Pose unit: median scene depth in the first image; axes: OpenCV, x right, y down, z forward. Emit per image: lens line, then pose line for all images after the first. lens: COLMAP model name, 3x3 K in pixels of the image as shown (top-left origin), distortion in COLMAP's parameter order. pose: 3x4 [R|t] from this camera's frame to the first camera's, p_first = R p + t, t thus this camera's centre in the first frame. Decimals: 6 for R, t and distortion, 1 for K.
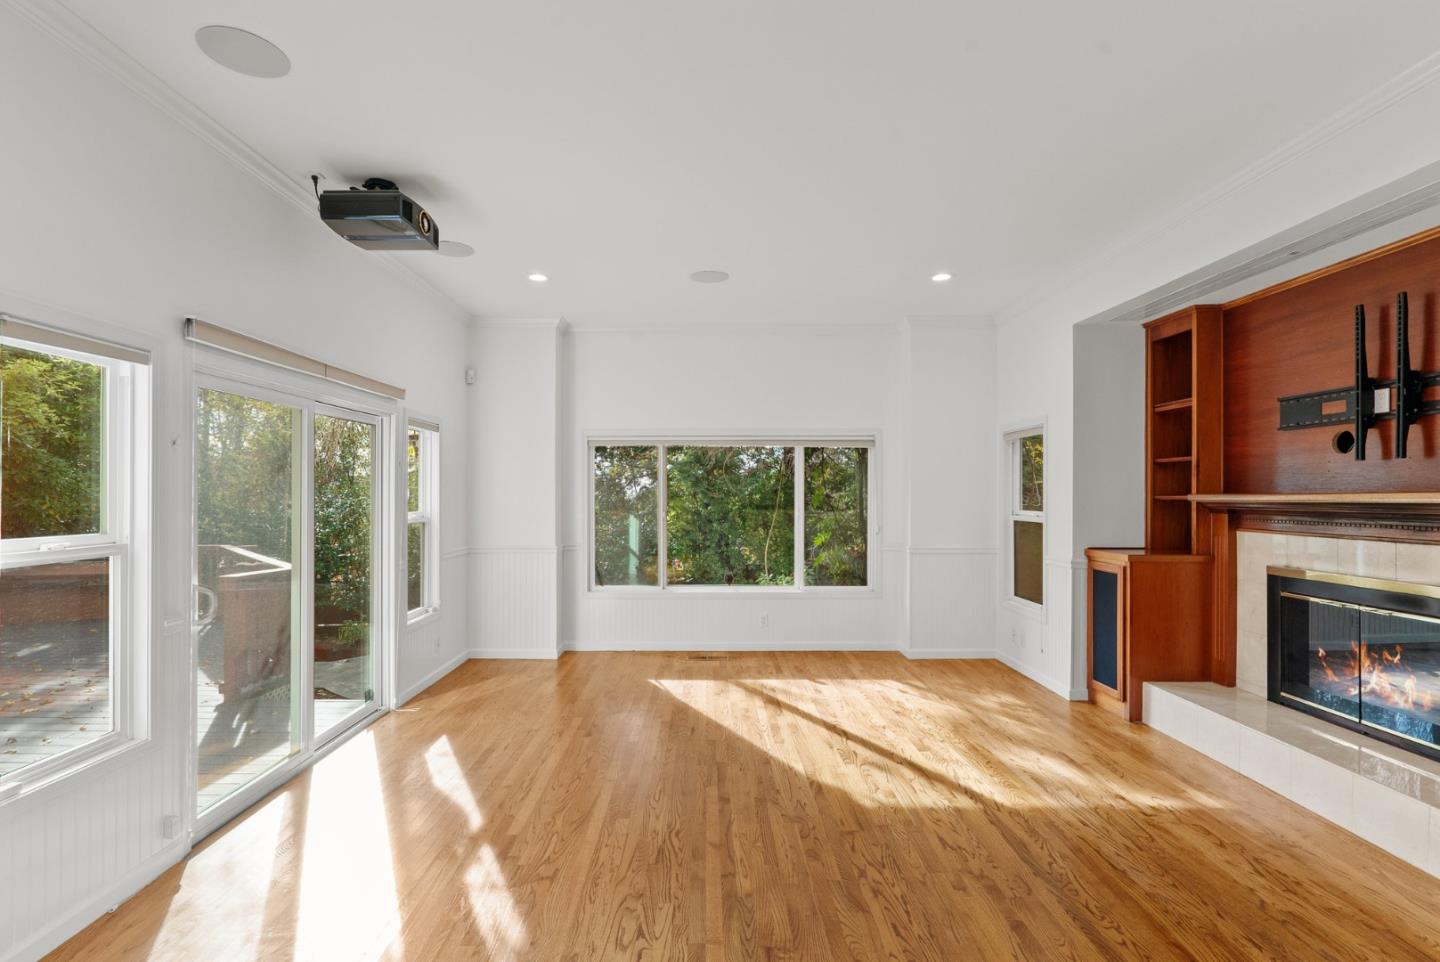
lens RADIAL K [[688.9, 0, 717.2], [0, 688.9, 491.8], [0, 0, 1]] dist [0.000007, -0.000612]
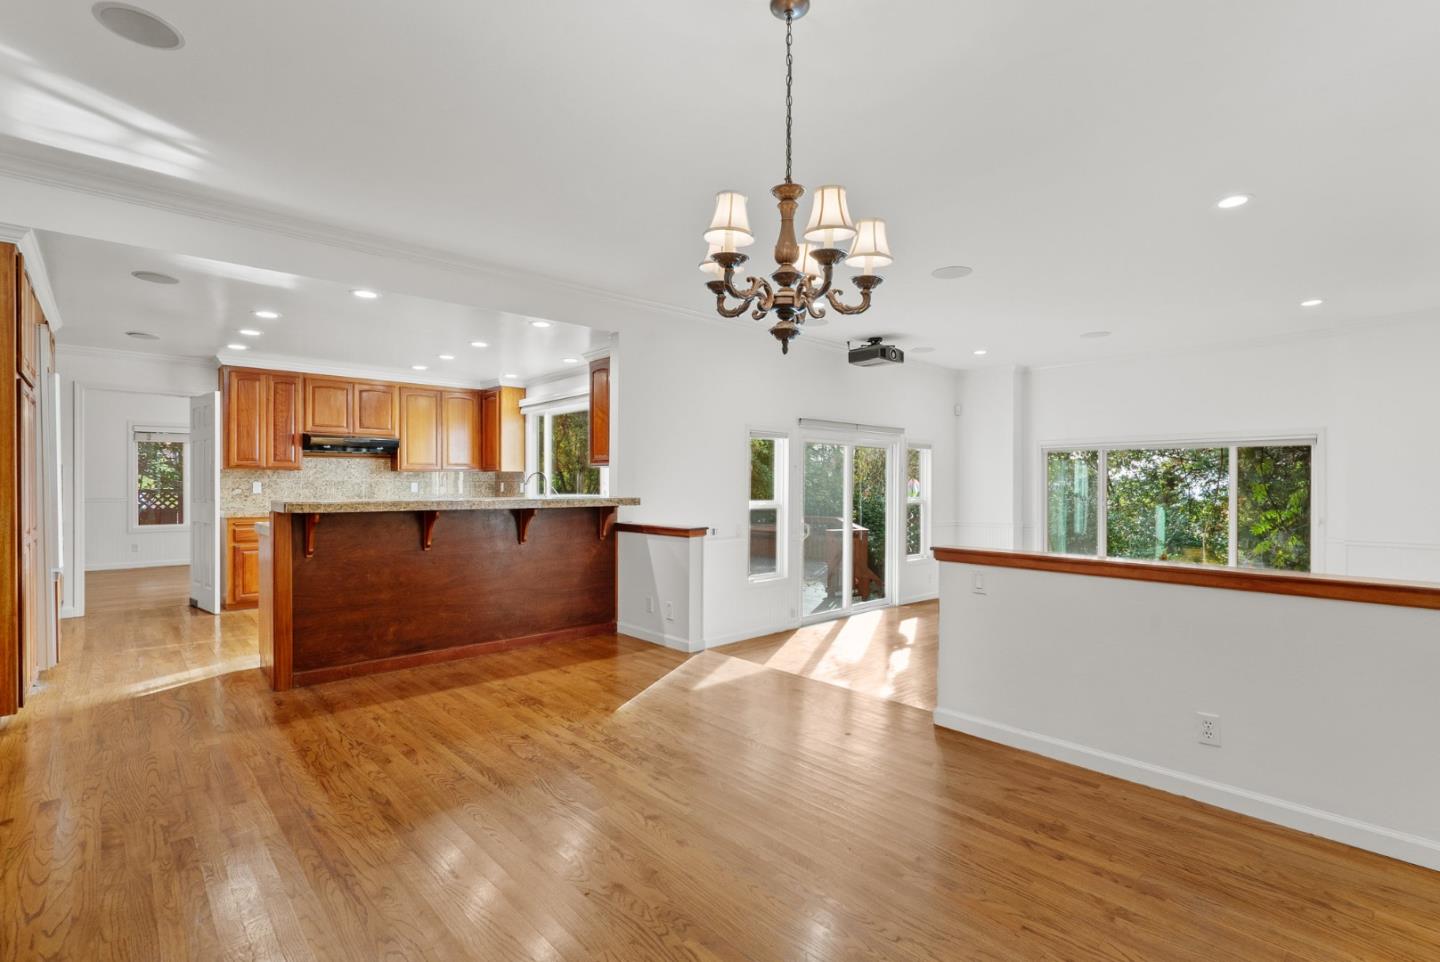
lens RADIAL K [[688.9, 0, 717.2], [0, 688.9, 491.8], [0, 0, 1]] dist [0.000007, -0.000612]
pose [[0.673991, 0.010495, -0.738665, 0.513665], [-0.001665, 0.999918, 0.012688, -0.005479], [0.738737, -0.007322, 0.673954, -0.534757]]
